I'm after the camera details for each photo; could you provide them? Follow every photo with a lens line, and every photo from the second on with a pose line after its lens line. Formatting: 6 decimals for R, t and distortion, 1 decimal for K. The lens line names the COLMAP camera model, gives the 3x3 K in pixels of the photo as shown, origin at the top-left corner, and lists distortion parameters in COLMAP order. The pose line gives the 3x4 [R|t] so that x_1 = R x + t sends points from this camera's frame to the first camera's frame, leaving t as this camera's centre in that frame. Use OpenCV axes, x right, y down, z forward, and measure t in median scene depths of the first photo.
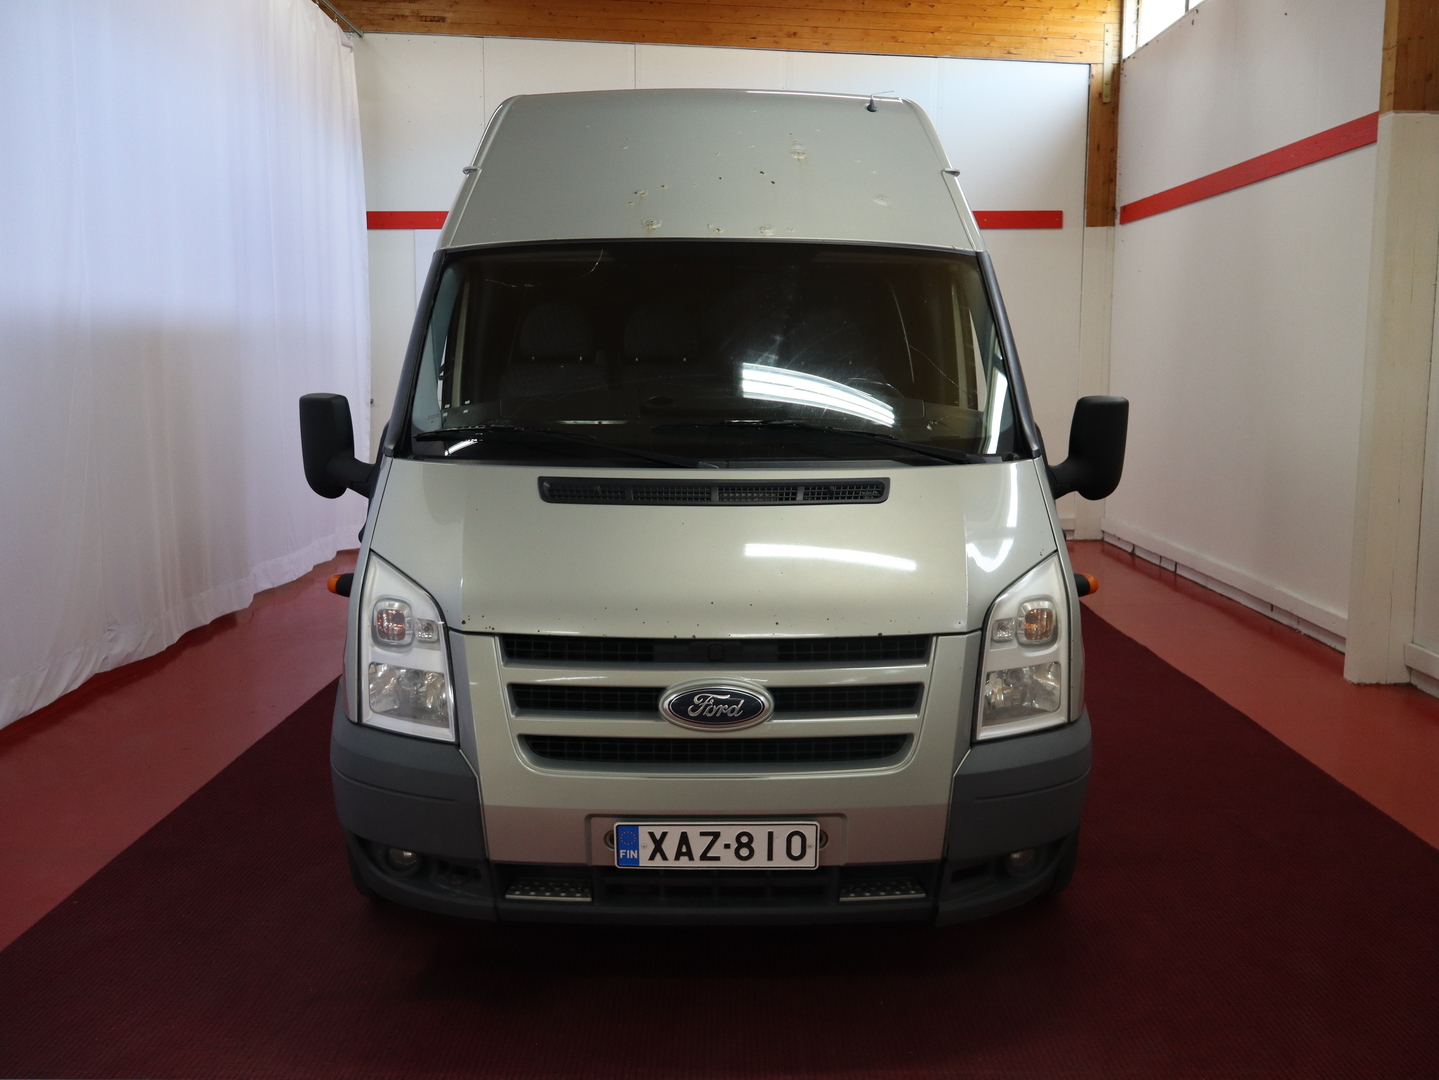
lens RADIAL K [[1293.6, 0, 719.5], [0, 1293.6, 540.0], [0, 0, 1]] dist [0.011791, 0.010690]
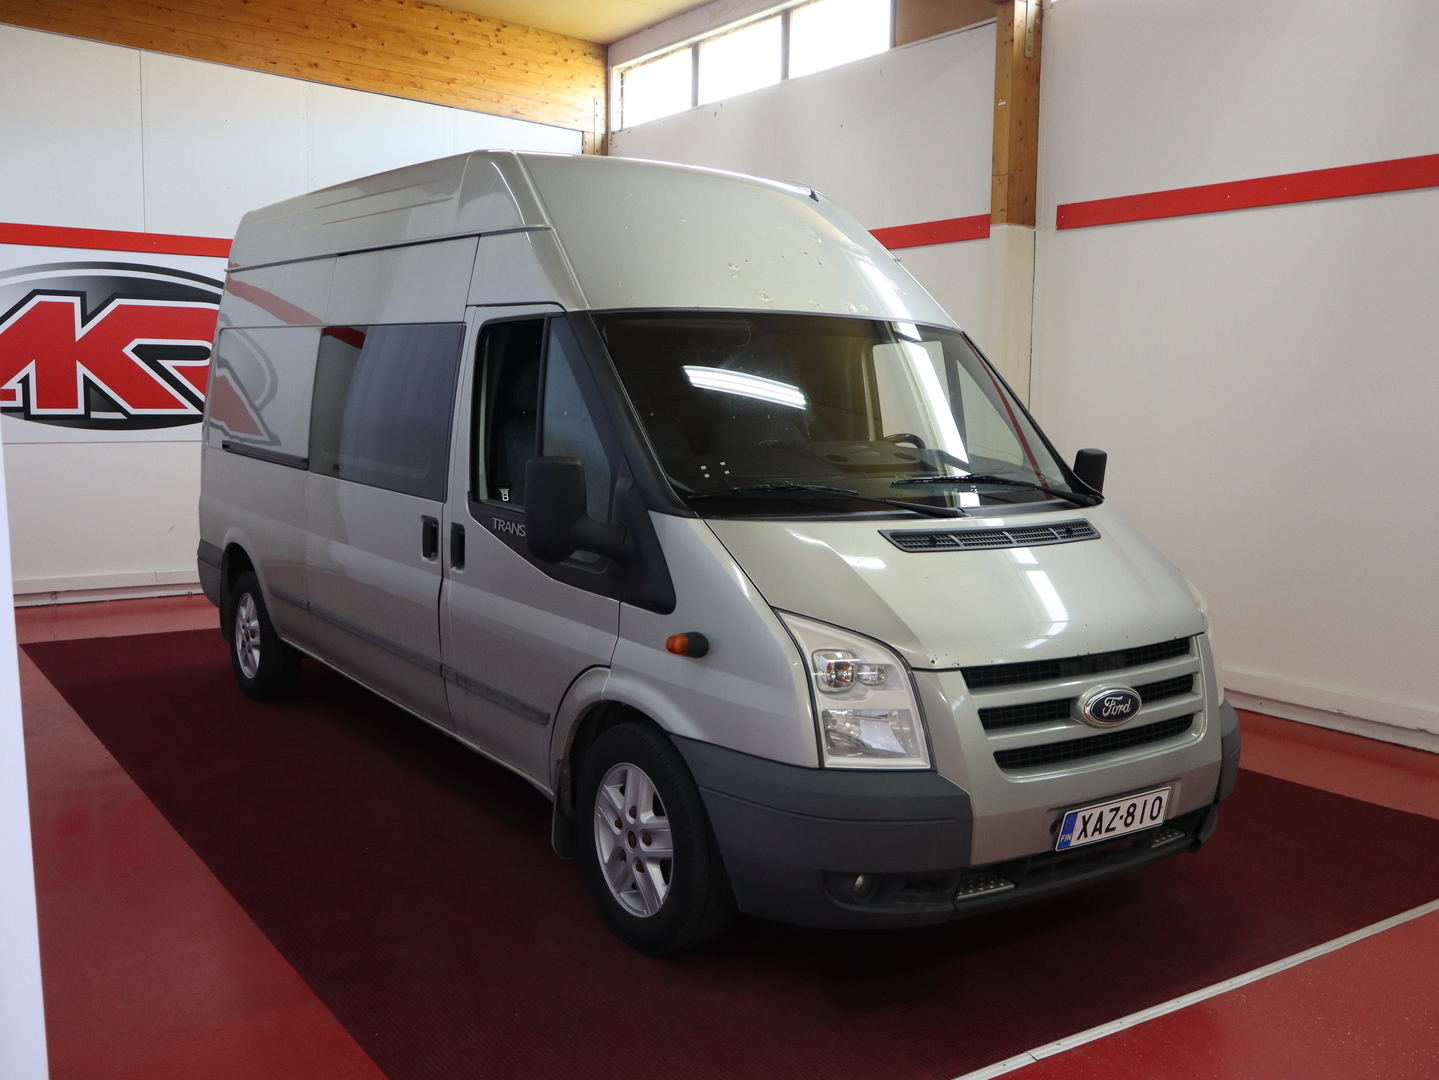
lens RADIAL K [[1293.6, 0, 719.5], [0, 1293.6, 540.0], [0, 0, 1]] dist [0.011791, 0.010690]
pose [[0.839764, -0.053229, 0.540336, -0.939765], [0.065647, 0.997836, -0.003728, -0.049665], [-0.538968, 0.038602, 0.841441, 0.138076]]
